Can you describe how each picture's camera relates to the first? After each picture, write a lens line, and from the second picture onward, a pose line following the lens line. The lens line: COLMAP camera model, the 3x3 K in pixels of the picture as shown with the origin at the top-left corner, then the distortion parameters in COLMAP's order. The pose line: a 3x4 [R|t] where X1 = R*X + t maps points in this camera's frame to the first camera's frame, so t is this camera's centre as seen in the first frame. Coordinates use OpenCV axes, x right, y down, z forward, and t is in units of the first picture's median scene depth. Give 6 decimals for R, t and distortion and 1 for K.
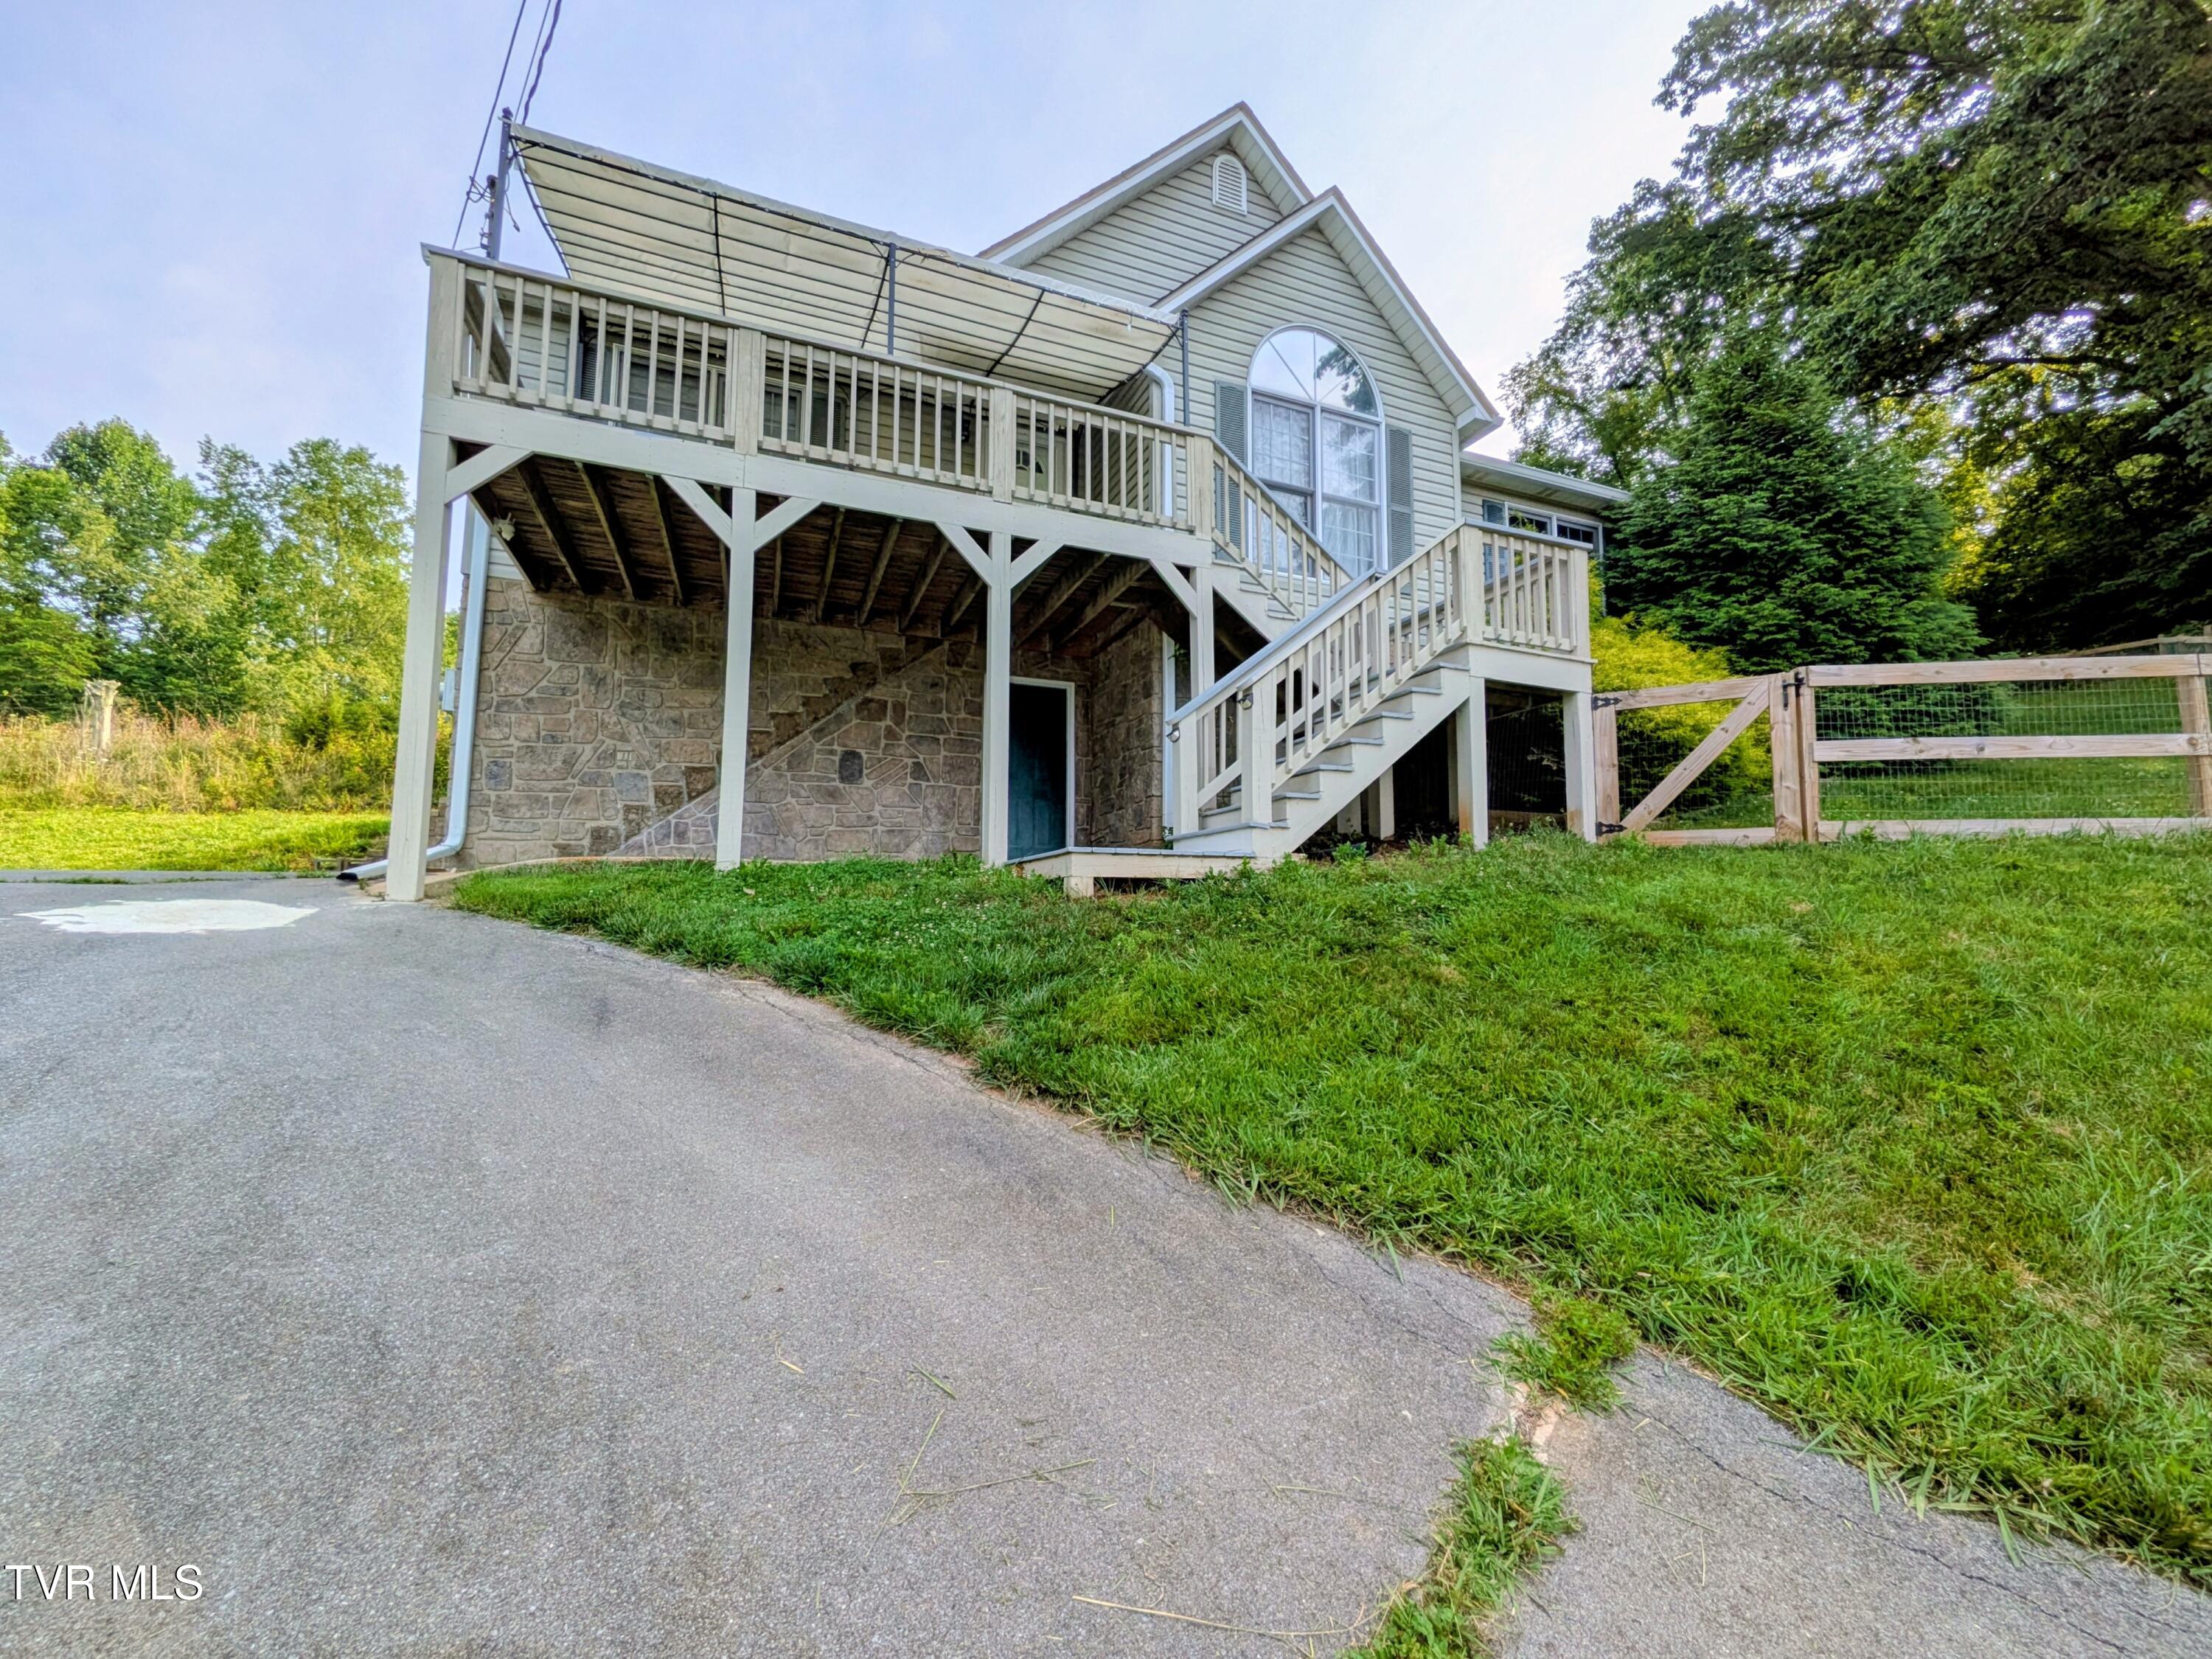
lens RADIAL K [[880.6, 0, 1101.3], [0, 880.6, 833.9], [0, 0, 1]] dist [0.003115, 0.000036]
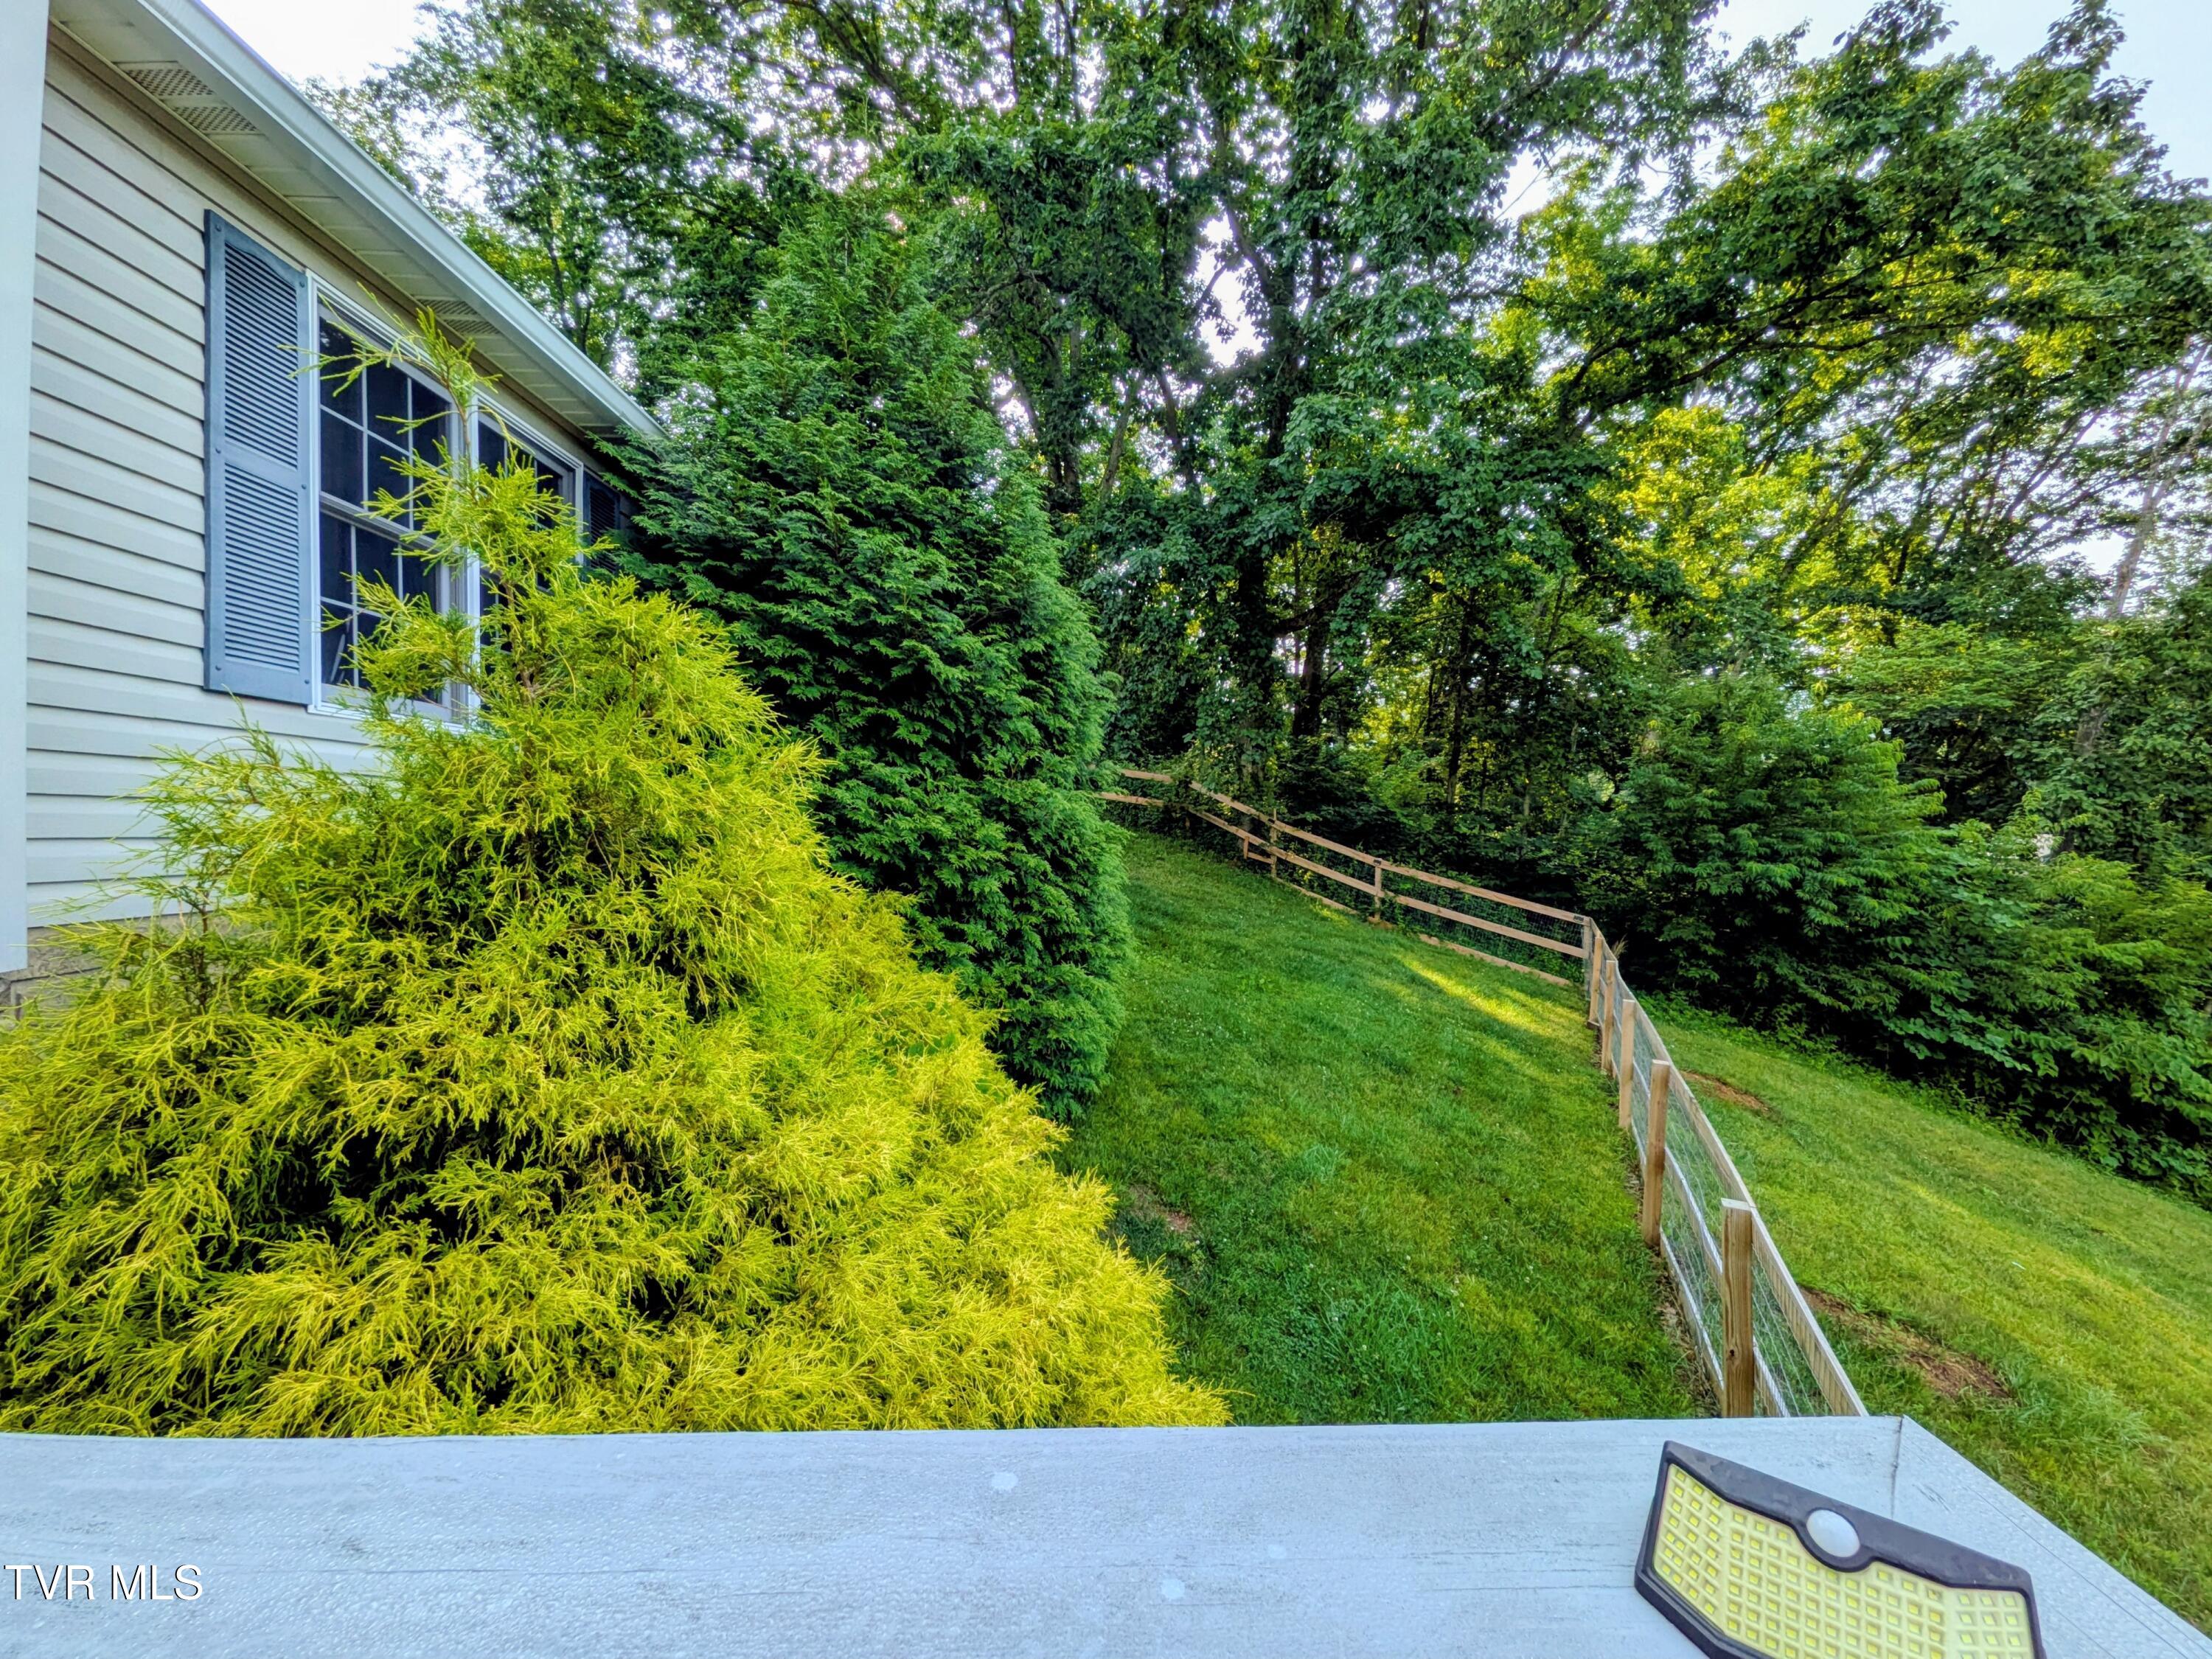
lens RADIAL K [[880.6, 0, 1109.9], [0, 880.6, 836.3], [0, 0, 1]] dist [0.003115, 0.000036]
pose [[0.367068, -0.009477, 0.930146, 0.266502], [-0.086613, 0.995256, 0.044322, -0.214817], [-0.926153, -0.096832, 0.364506, 0.594321]]
